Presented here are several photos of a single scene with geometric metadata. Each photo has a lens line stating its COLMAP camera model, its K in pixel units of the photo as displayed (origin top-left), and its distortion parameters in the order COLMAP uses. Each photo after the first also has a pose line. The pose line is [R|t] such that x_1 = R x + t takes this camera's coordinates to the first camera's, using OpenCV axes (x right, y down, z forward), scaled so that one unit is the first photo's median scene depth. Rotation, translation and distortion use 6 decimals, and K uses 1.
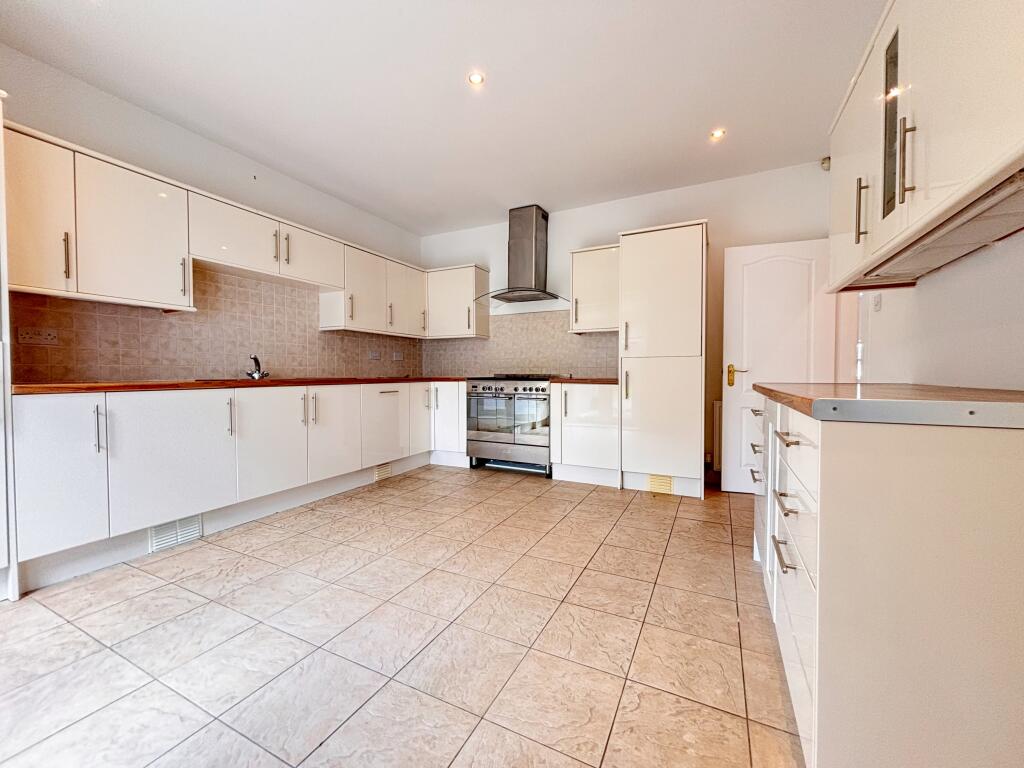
lens RADIAL K [[414.1, 0, 514.6], [0, 414.1, 381.7], [0, 0, 1]] dist [0.026504, -0.010836]
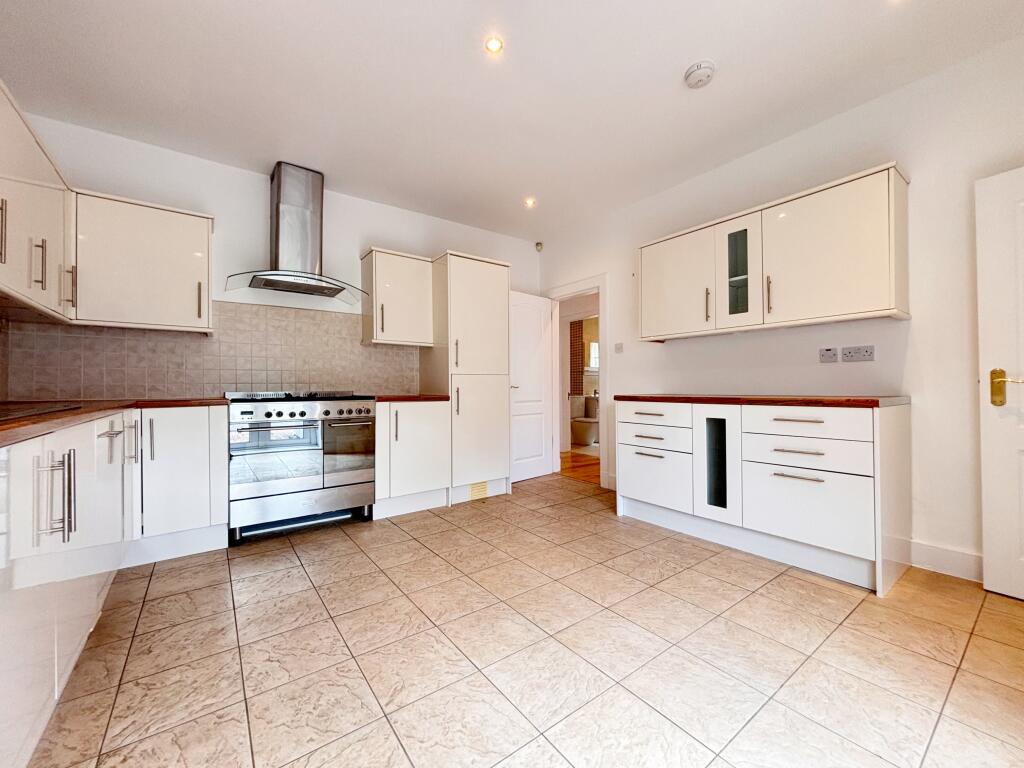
lens RADIAL K [[414.1, 0, 514.6], [0, 414.1, 381.7], [0, 0, 1]] dist [0.026504, -0.010836]
pose [[0.448796, 0.006806, 0.893608, -0.597636], [0.024070, 0.999516, -0.019701, -0.016607], [-0.893310, 0.030351, 0.448415, 0.434620]]
